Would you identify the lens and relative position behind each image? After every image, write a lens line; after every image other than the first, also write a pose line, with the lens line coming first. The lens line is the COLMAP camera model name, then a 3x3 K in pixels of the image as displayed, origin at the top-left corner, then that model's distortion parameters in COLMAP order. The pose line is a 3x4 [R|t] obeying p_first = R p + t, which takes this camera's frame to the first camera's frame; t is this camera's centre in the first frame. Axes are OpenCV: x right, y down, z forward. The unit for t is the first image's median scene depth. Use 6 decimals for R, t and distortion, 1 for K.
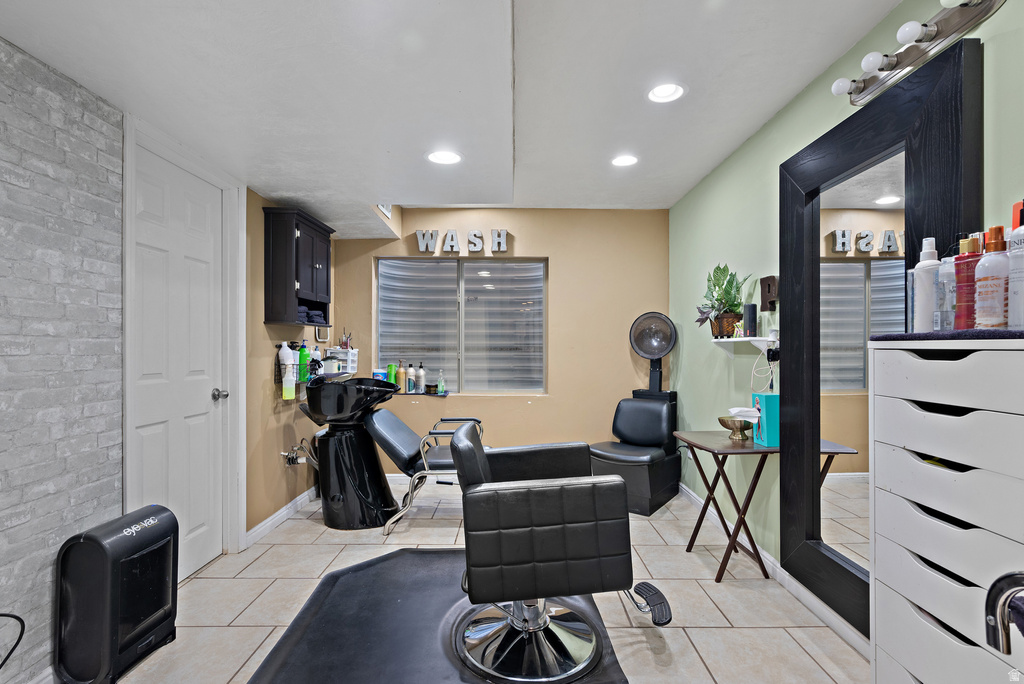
lens RADIAL K [[481.8, 0, 520.3], [0, 481.8, 347.4], [0, 0, 1]] dist [0.001623, 0.000393]
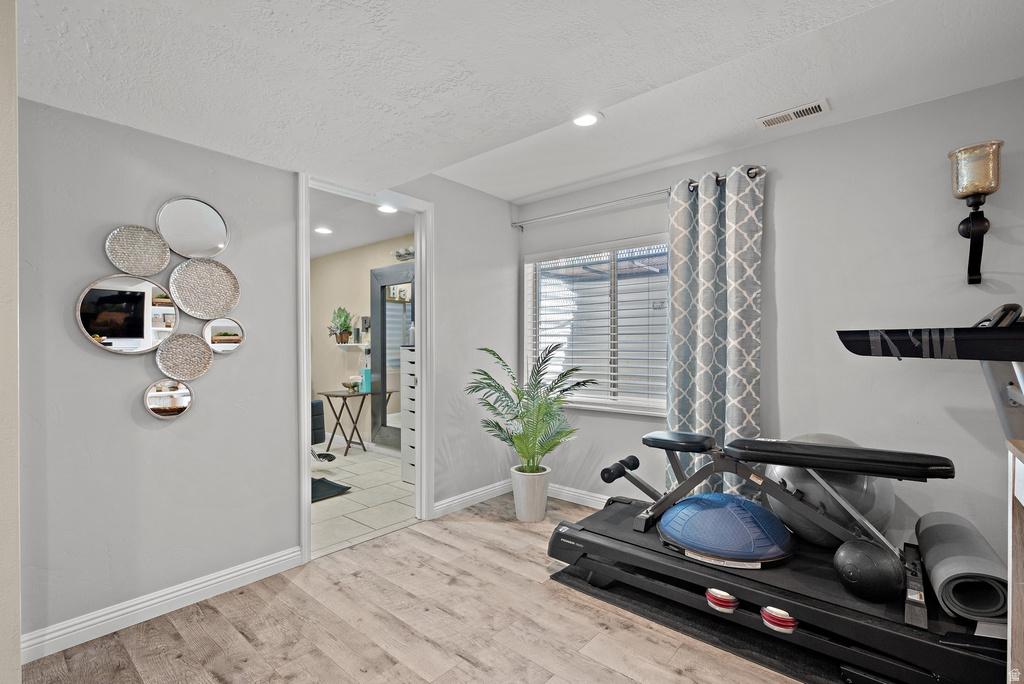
lens RADIAL K [[481.8, 0, 516.3], [0, 481.8, 346.4], [0, 0, 1]] dist [0.001623, 0.000393]
pose [[0.668150, -0.009127, 0.743970, -0.647548], [0.007684, 0.999956, 0.005366, -0.014501], [-0.743987, 0.002131, 0.668191, -0.964288]]
